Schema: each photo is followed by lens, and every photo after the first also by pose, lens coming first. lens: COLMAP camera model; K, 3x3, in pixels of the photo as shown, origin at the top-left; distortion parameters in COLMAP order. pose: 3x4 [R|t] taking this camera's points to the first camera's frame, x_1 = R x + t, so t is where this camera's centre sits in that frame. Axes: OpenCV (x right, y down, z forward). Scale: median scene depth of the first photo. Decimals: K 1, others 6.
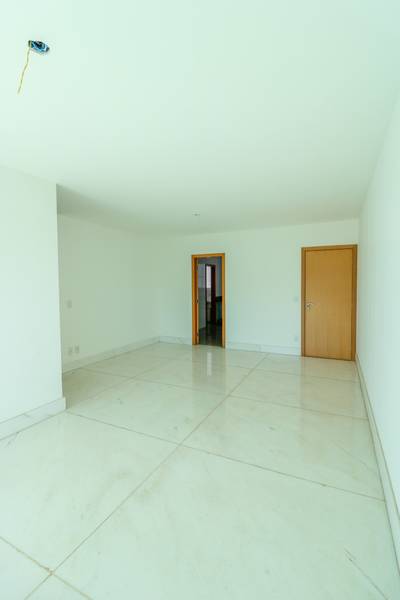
lens RADIAL K [[278.9, 0, 201.5], [0, 278.9, 301.6], [0, 0, 1]] dist [-0.002584, 0.000184]
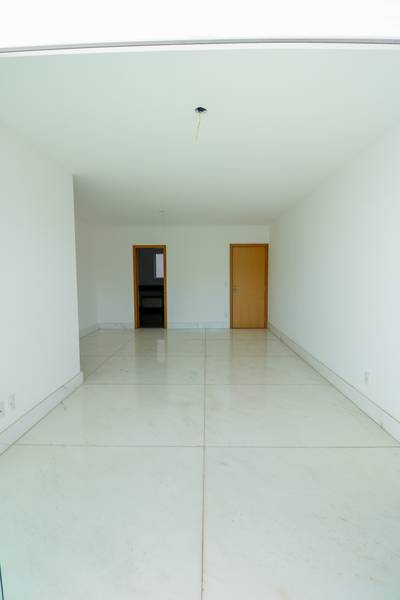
lens RADIAL K [[278.9, 0, 199.8], [0, 278.9, 300.0], [0, 0, 1]] dist [-0.002584, 0.000184]
pose [[0.905879, -0.033764, 0.422189, -0.307361], [0.025953, 0.999369, 0.024237, 0.028684], [-0.422741, -0.010999, 0.906184, -0.103708]]
